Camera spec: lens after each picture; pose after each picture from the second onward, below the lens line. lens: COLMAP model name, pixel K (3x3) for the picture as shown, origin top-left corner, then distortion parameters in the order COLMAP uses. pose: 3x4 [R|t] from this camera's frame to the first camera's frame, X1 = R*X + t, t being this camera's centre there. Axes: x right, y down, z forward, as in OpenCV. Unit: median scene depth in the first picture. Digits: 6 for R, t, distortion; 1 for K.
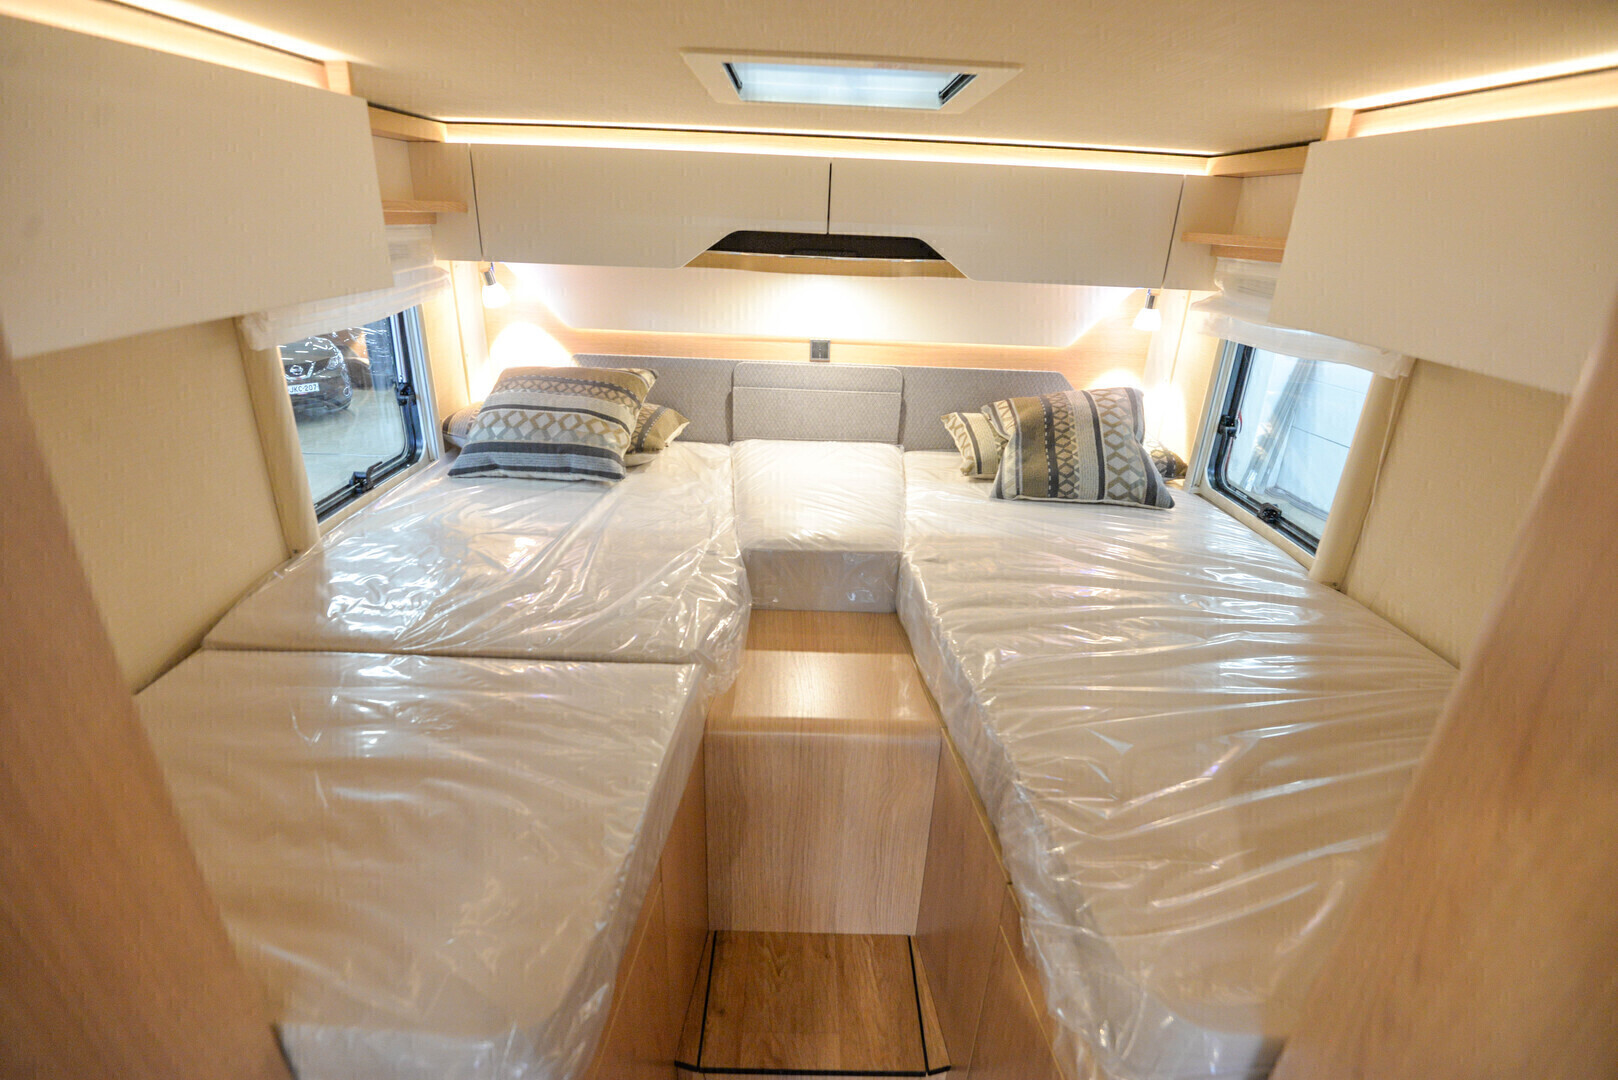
lens RADIAL K [[745.9, 0, 809.0], [0, 745.9, 540.0], [0, 0, 1]] dist [-0.021145, -0.015976]
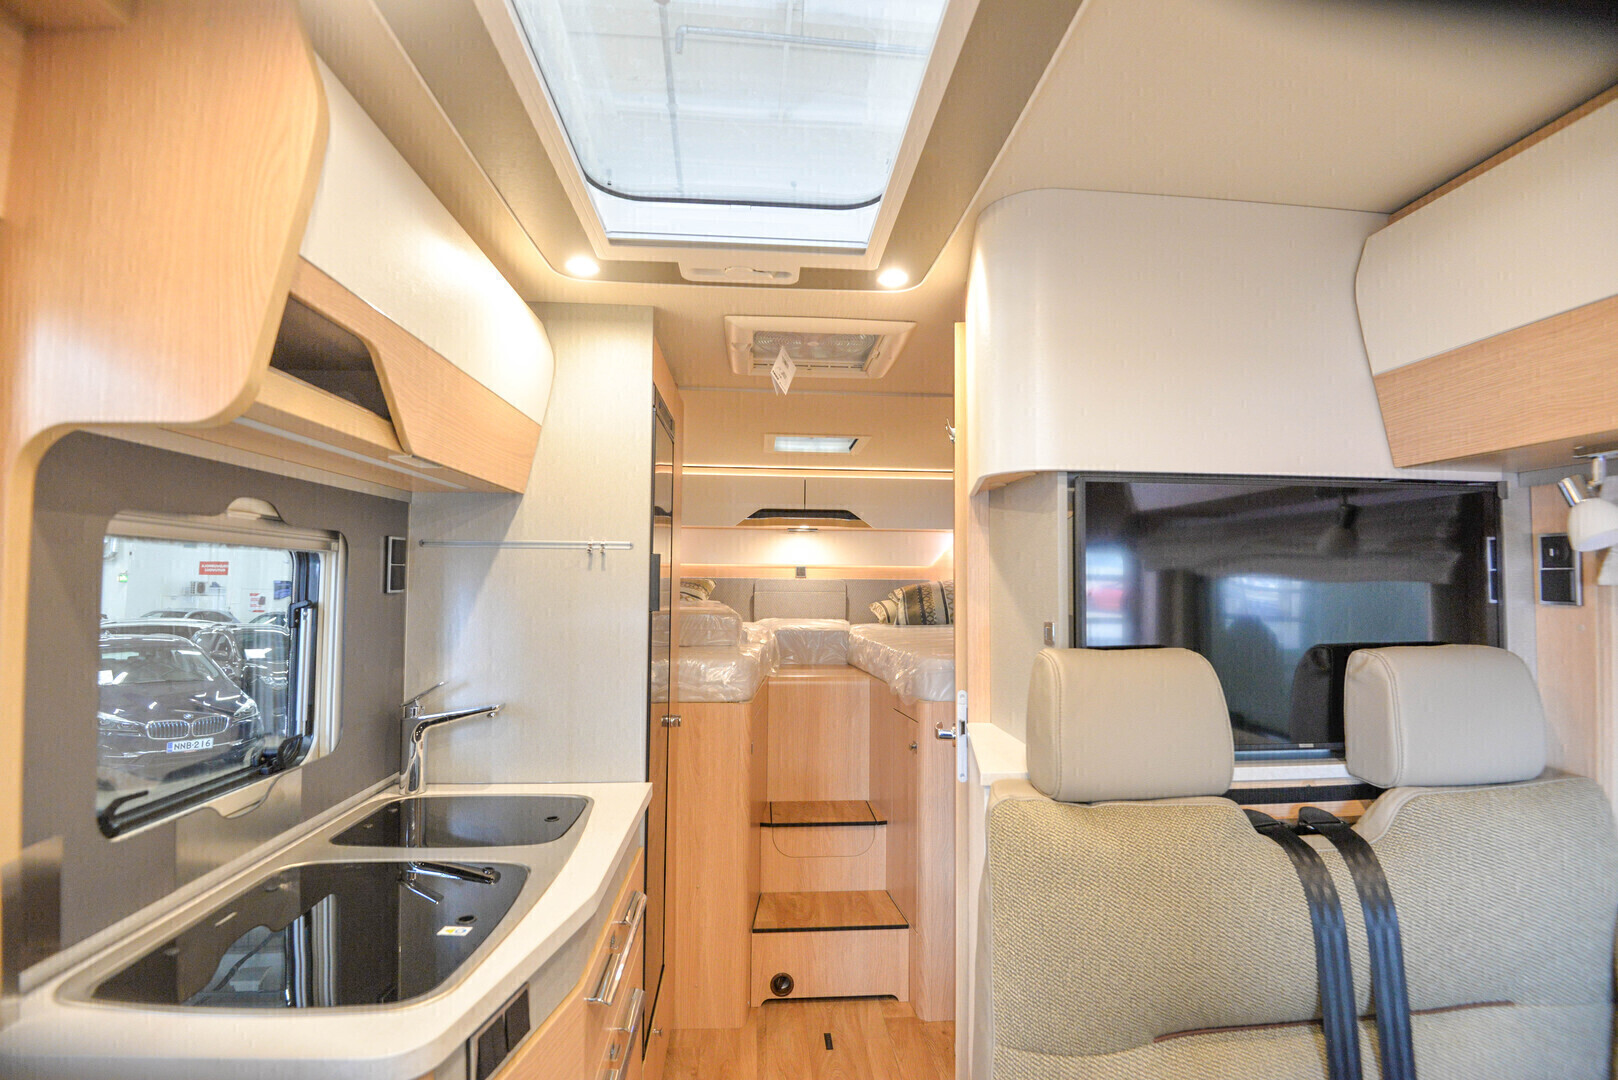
lens RADIAL K [[745.9, 0, 809.0], [0, 745.9, 540.0], [0, 0, 1]] dist [-0.021145, -0.015976]
pose [[0.997153, -0.025273, 0.071038, -0.112602], [0.054030, 0.896660, -0.439410, 0.587349], [-0.052591, 0.441997, 0.895473, -0.846715]]
